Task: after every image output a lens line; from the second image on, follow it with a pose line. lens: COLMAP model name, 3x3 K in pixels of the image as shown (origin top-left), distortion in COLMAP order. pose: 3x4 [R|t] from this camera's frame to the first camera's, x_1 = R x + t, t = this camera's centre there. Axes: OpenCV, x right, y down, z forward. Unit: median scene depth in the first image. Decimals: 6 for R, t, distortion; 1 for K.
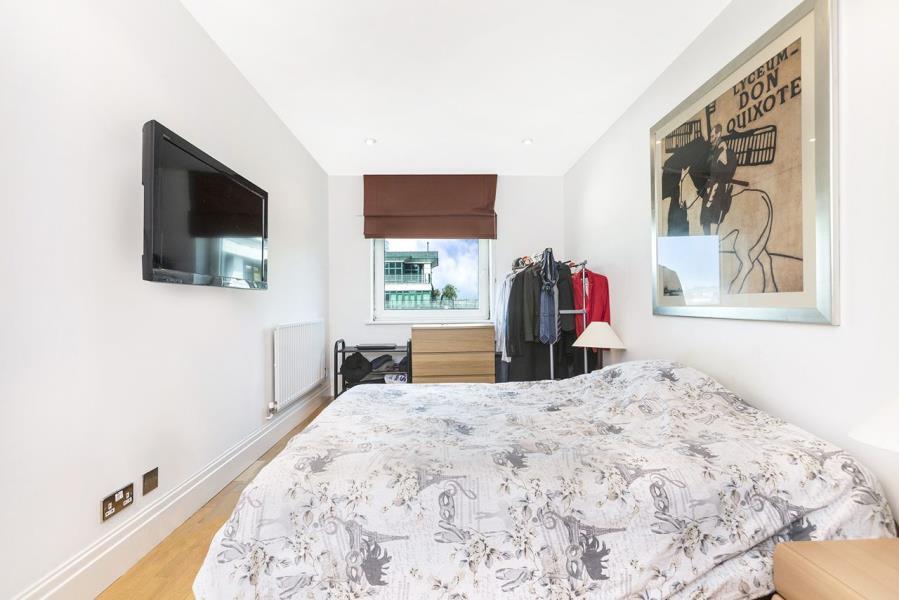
lens RADIAL K [[420.1, 0, 450.4], [0, 420.1, 302.7], [0, 0, 1]] dist [0.002404, 0.003619]
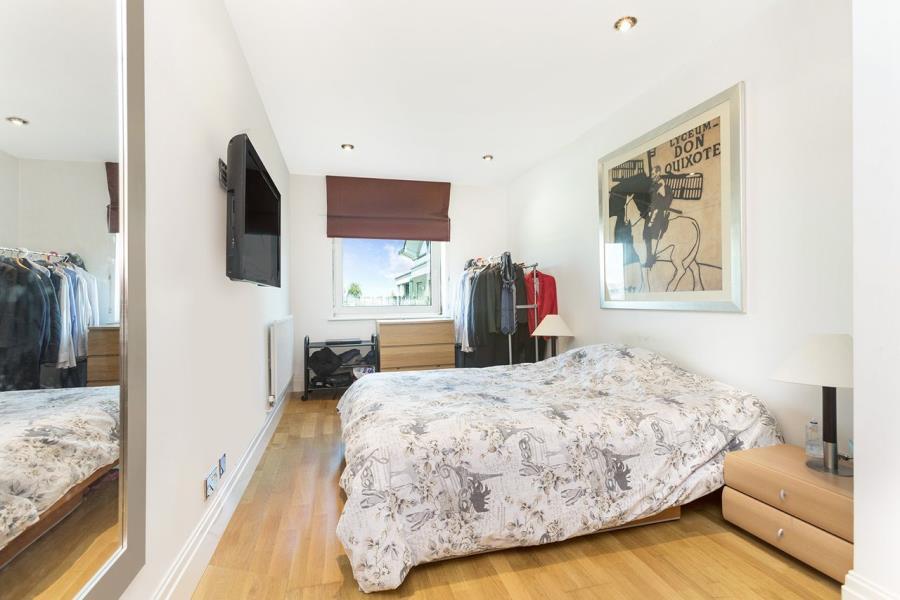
lens RADIAL K [[420.5, 0, 447.1], [0, 420.5, 300.7], [0, 0, 1]] dist [0.002404, 0.003619]
pose [[0.971572, -0.005342, 0.236684, -0.431293], [0.004553, 0.999982, 0.003879, -0.000281], [-0.236701, -0.002691, 0.971579, -0.190874]]
